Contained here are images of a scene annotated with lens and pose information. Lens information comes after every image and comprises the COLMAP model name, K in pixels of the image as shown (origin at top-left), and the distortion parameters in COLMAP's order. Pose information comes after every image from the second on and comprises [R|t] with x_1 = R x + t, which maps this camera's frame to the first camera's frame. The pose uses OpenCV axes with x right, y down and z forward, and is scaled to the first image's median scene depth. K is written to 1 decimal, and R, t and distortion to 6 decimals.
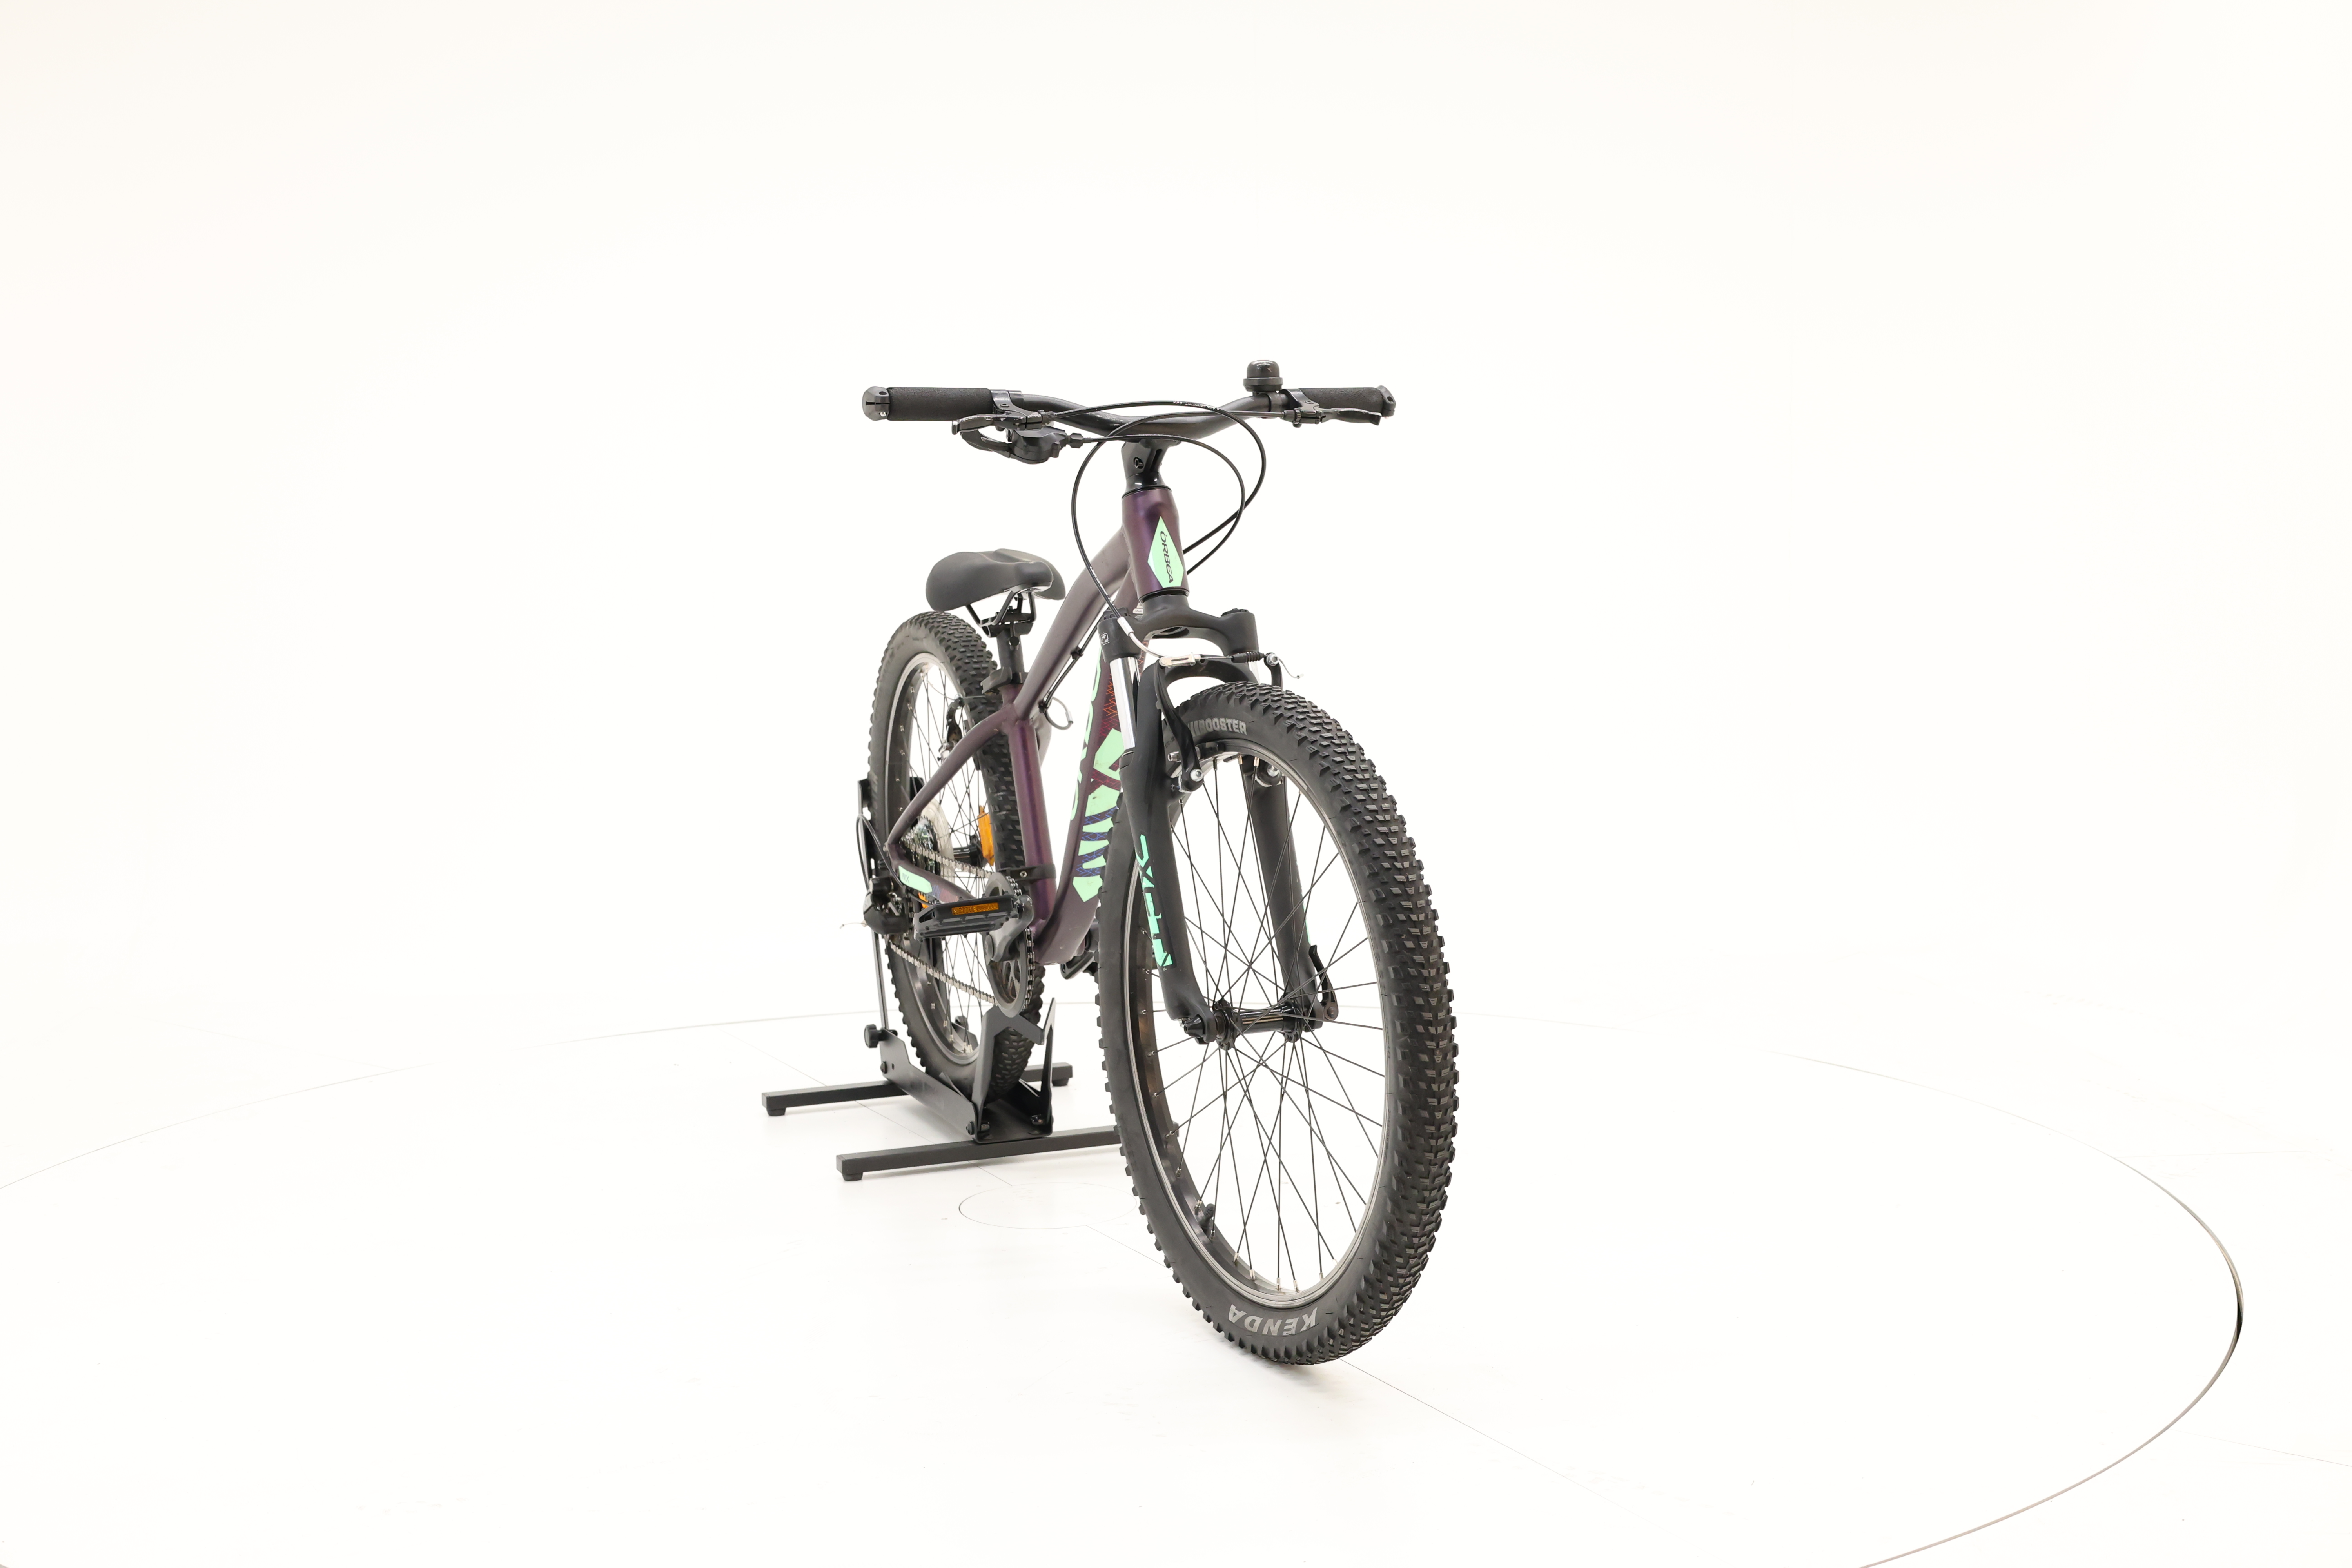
lens RADIAL K [[2640.0, 0, 1182.5], [0, 2640.0, 694.9], [0, 0, 1]] dist [-0.022015, 0.007146]
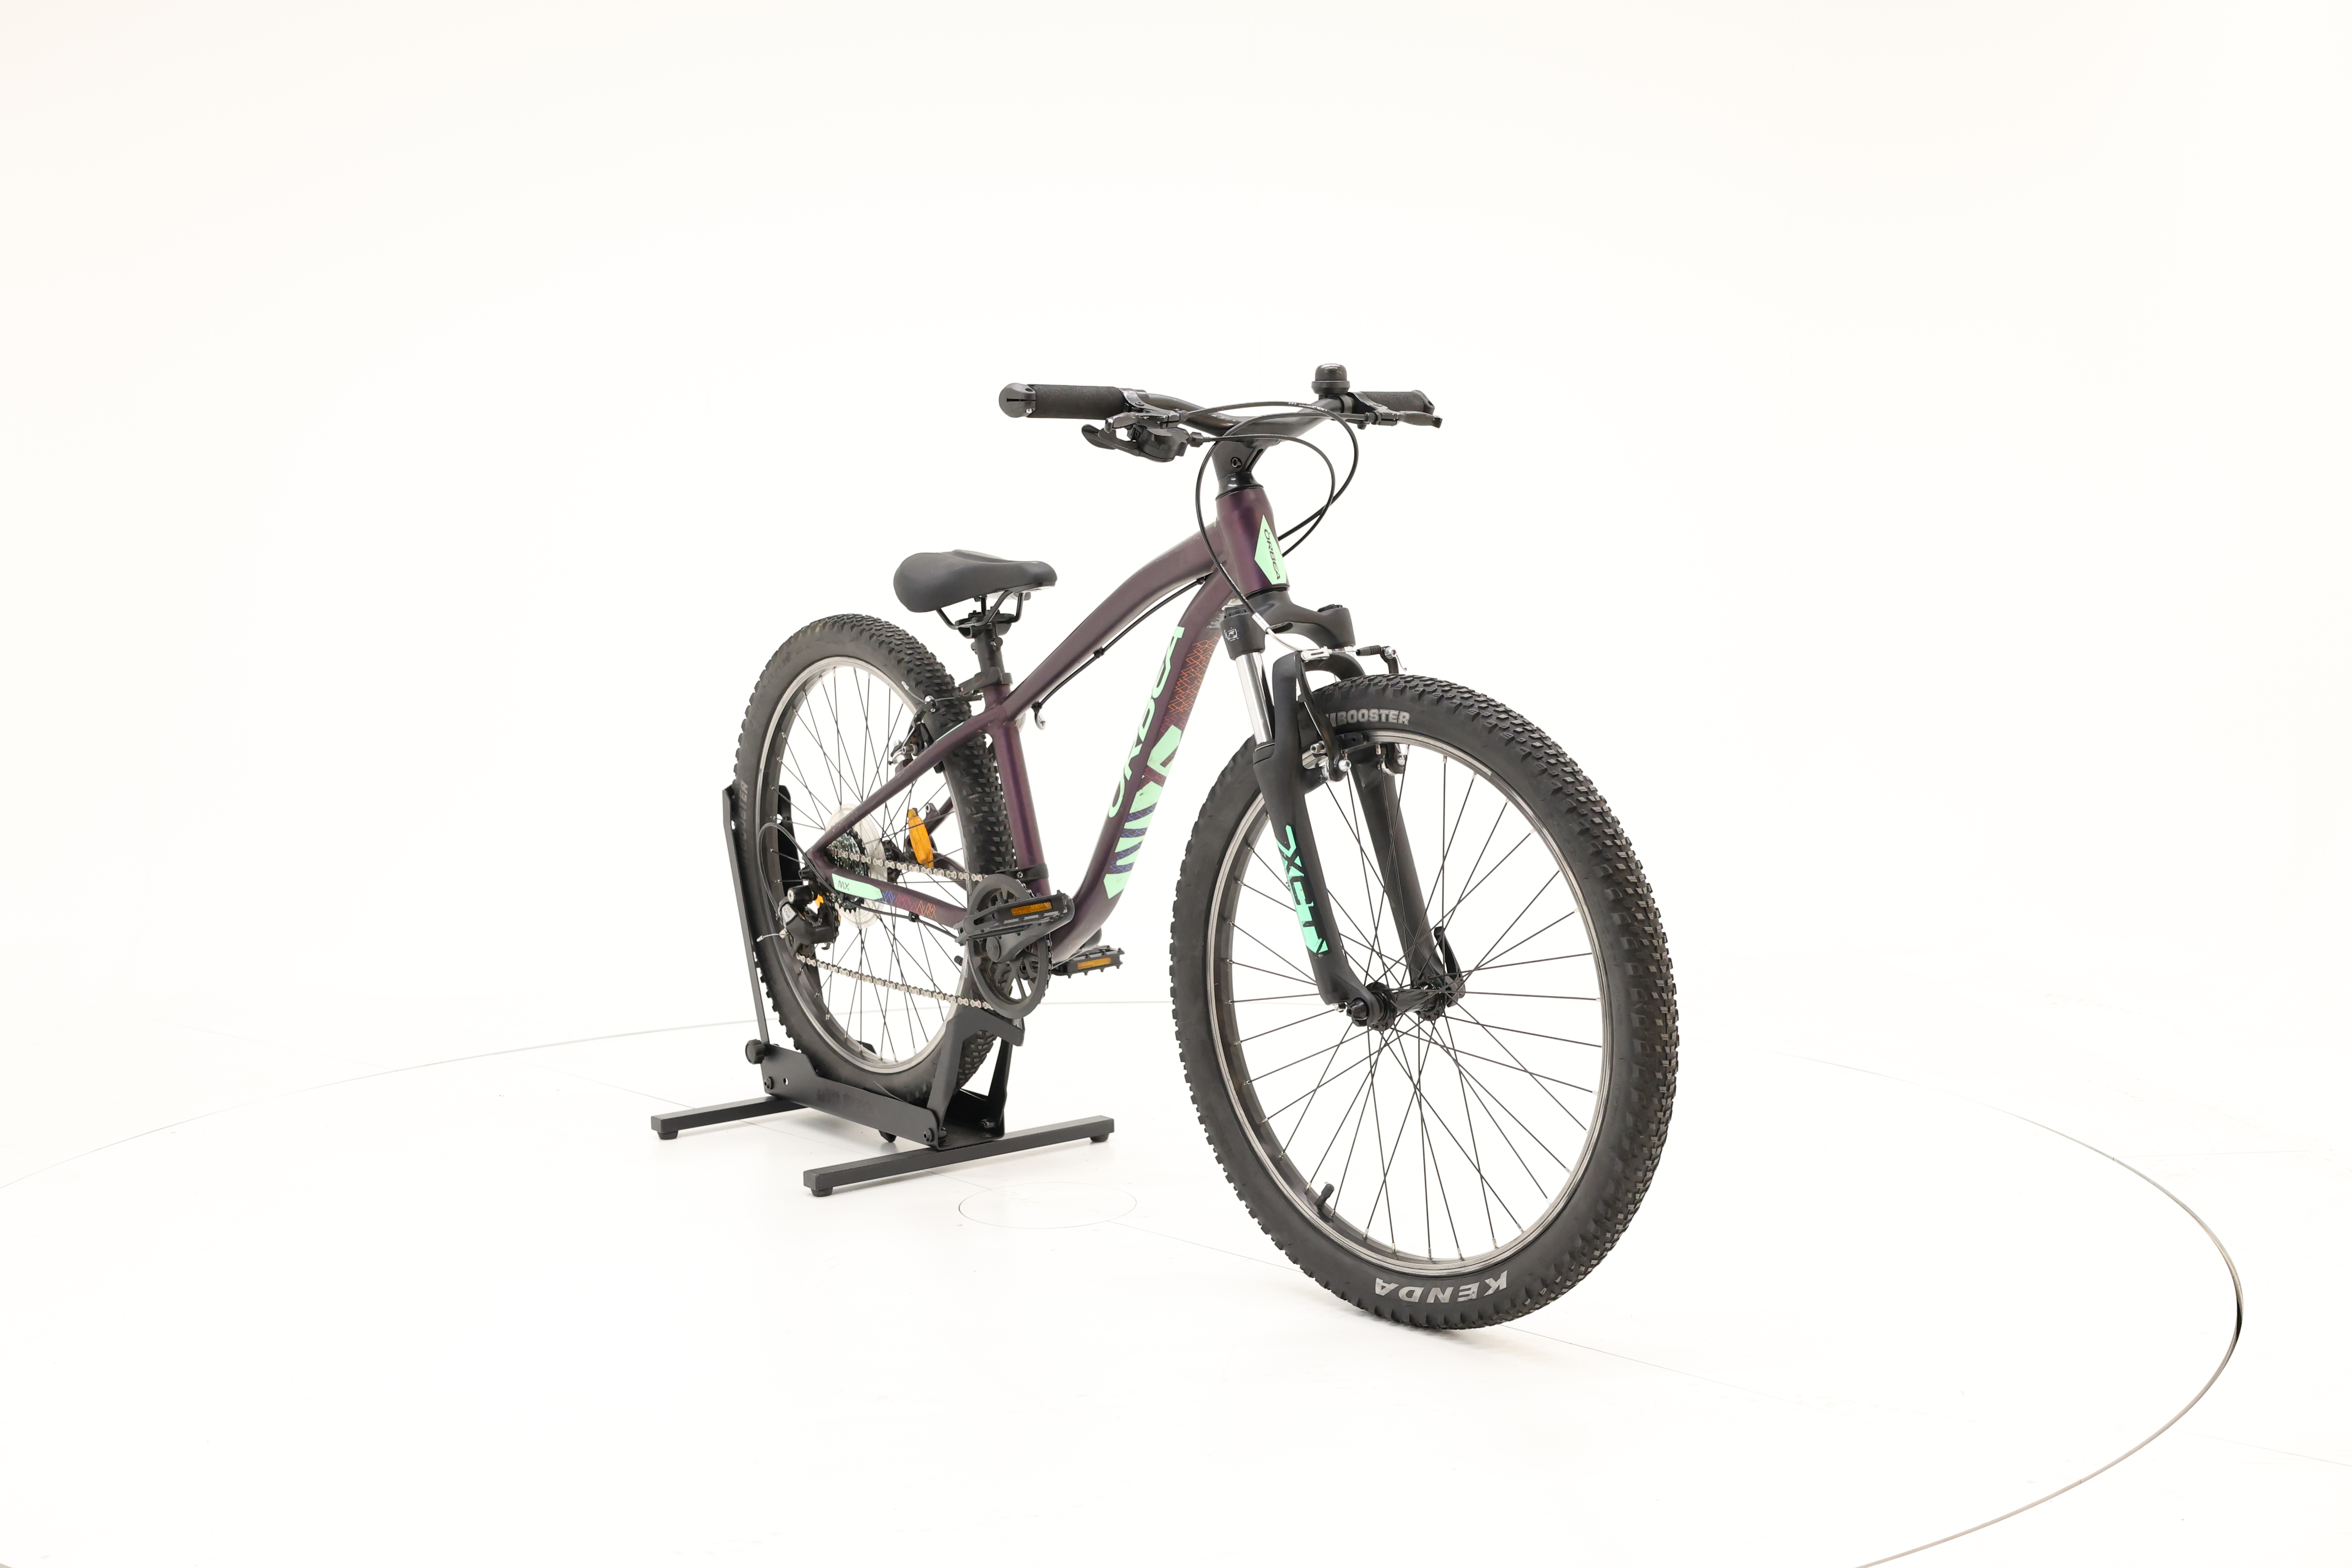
lens RADIAL K [[2640.0, 0, 1182.5], [0, 2640.0, 694.9], [0, 0, 1]] dist [-0.022015, 0.007146]
pose [[0.960689, -0.017185, 0.277094, -0.320886], [0.018579, 0.999825, -0.002405, 0.003970], [-0.277004, 0.007459, 0.960840, 0.027194]]
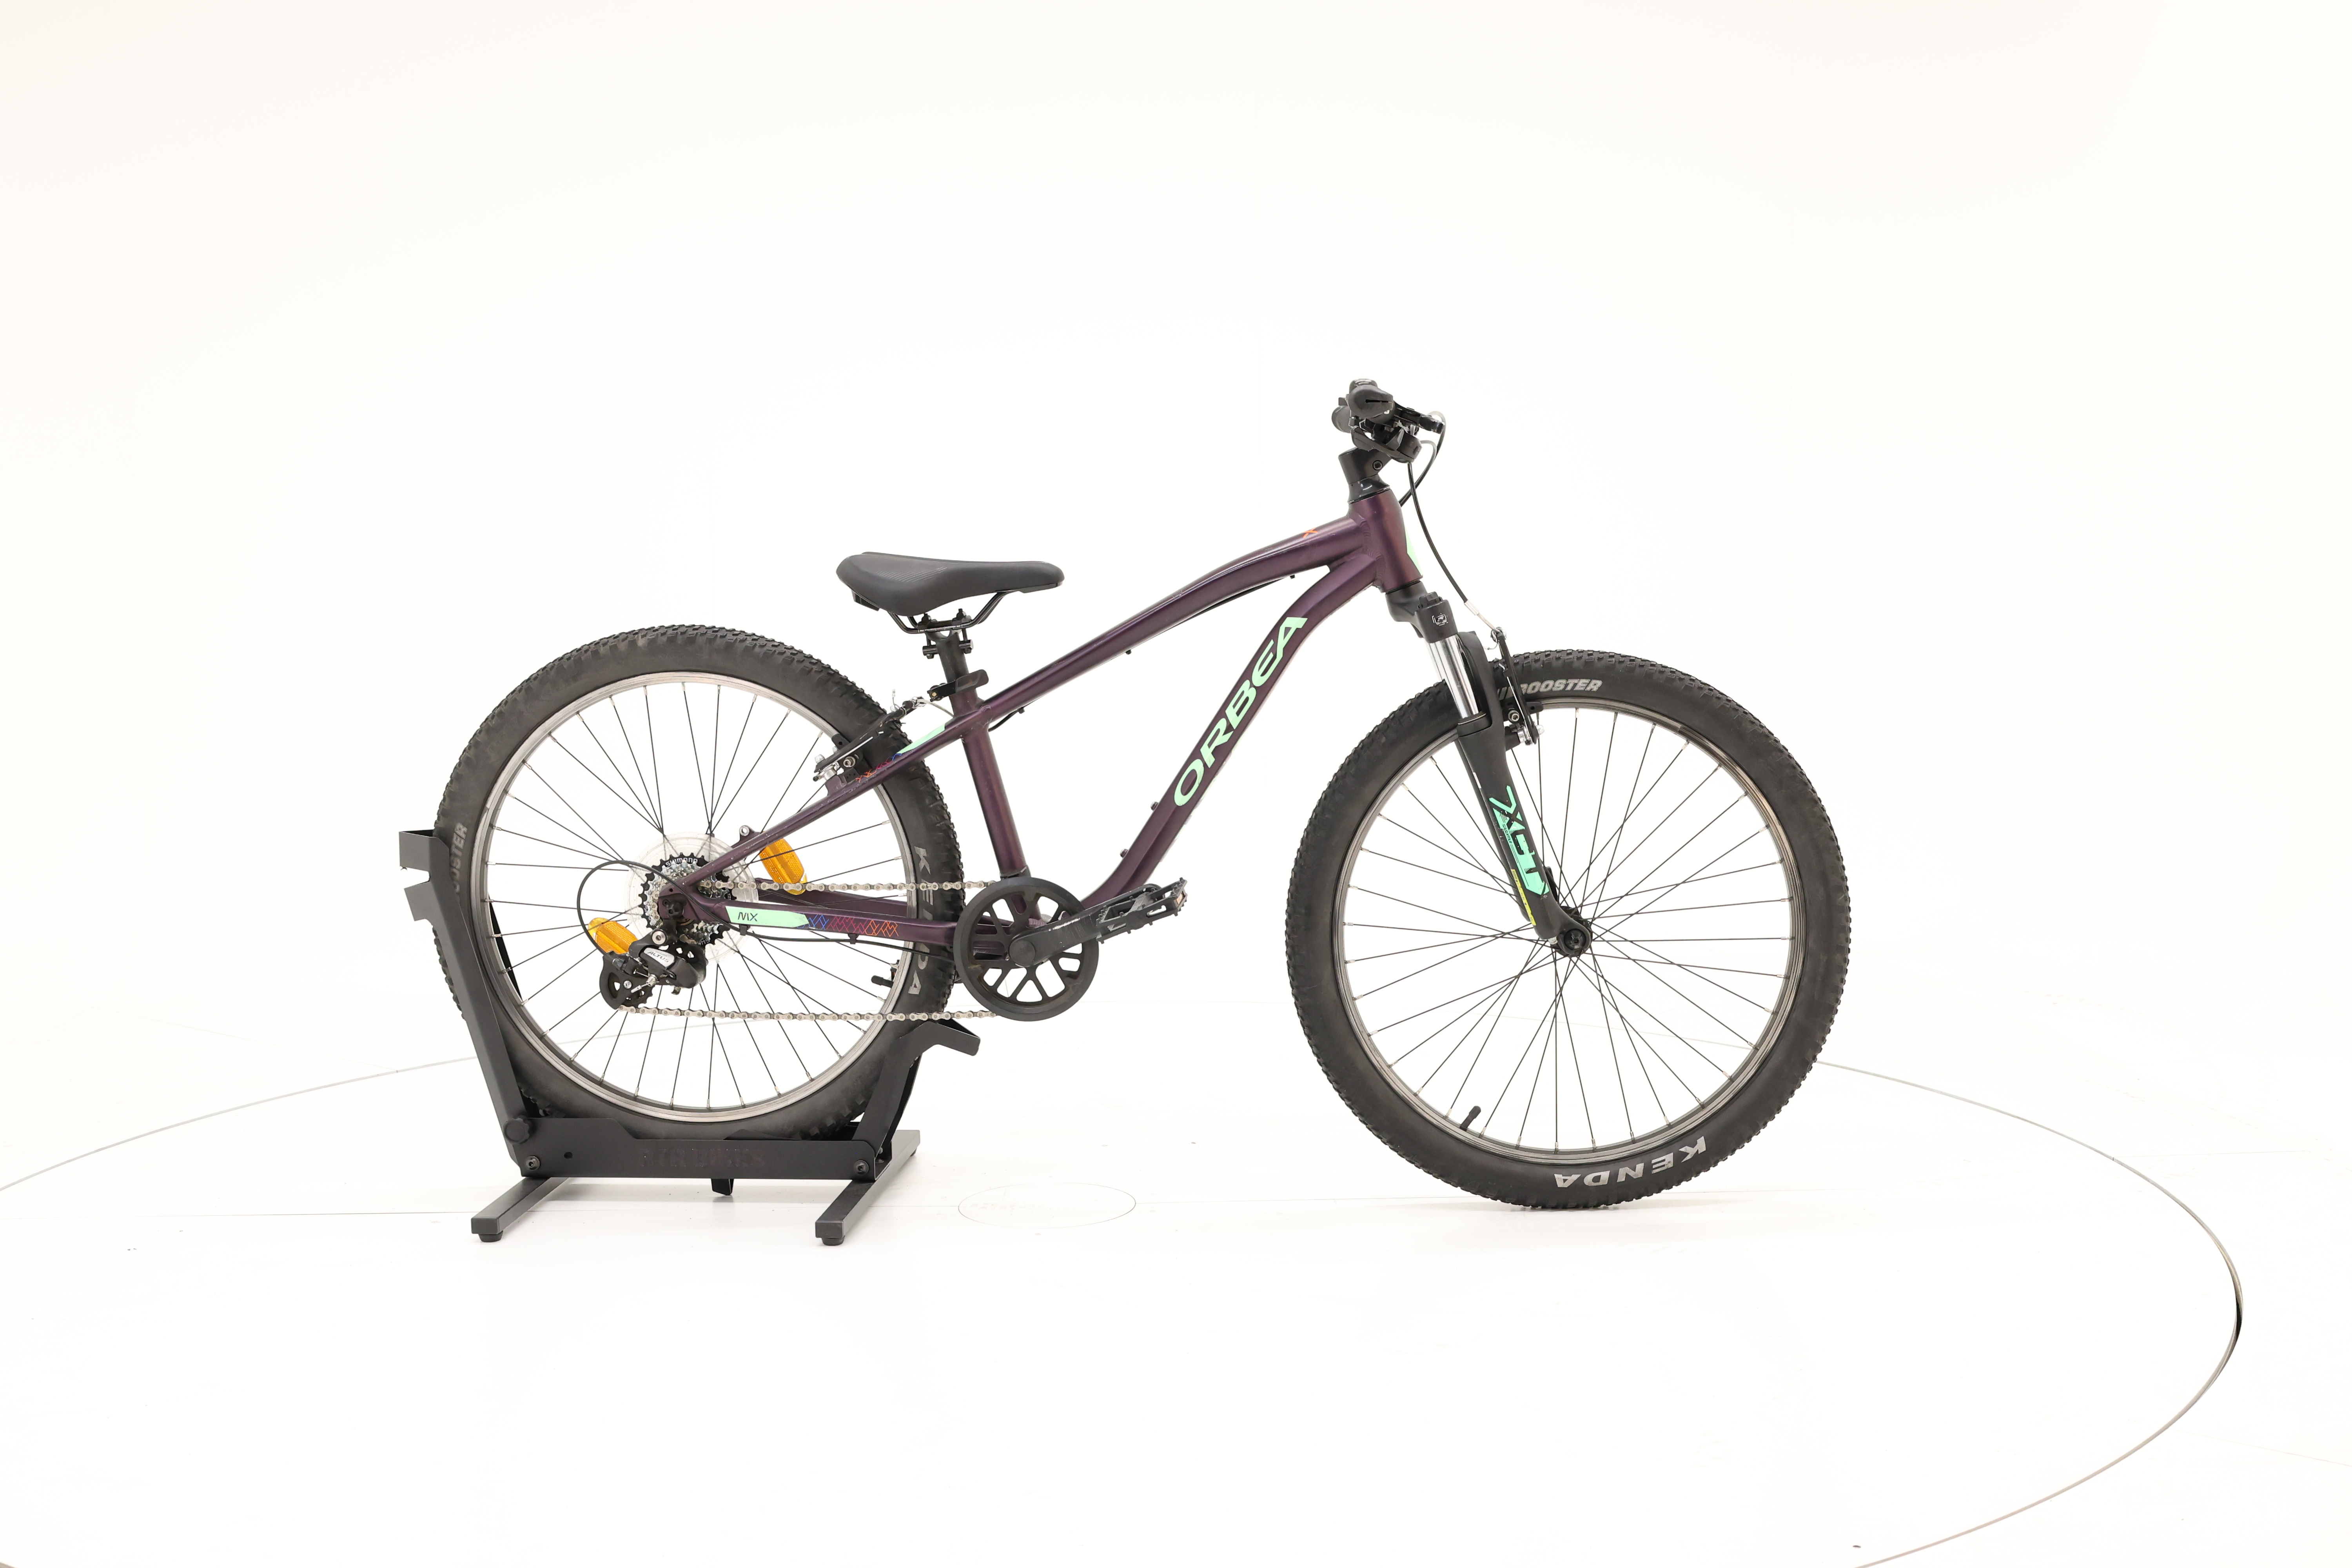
lens RADIAL K [[2640.0, 0, 1182.5], [0, 2640.0, 694.9], [0, 0, 1]] dist [-0.022015, 0.007146]
pose [[0.459452, -0.048809, 0.886861, -1.053053], [0.066997, 0.997549, 0.020192, -0.018820], [-0.885672, 0.050140, 0.461596, 0.562076]]
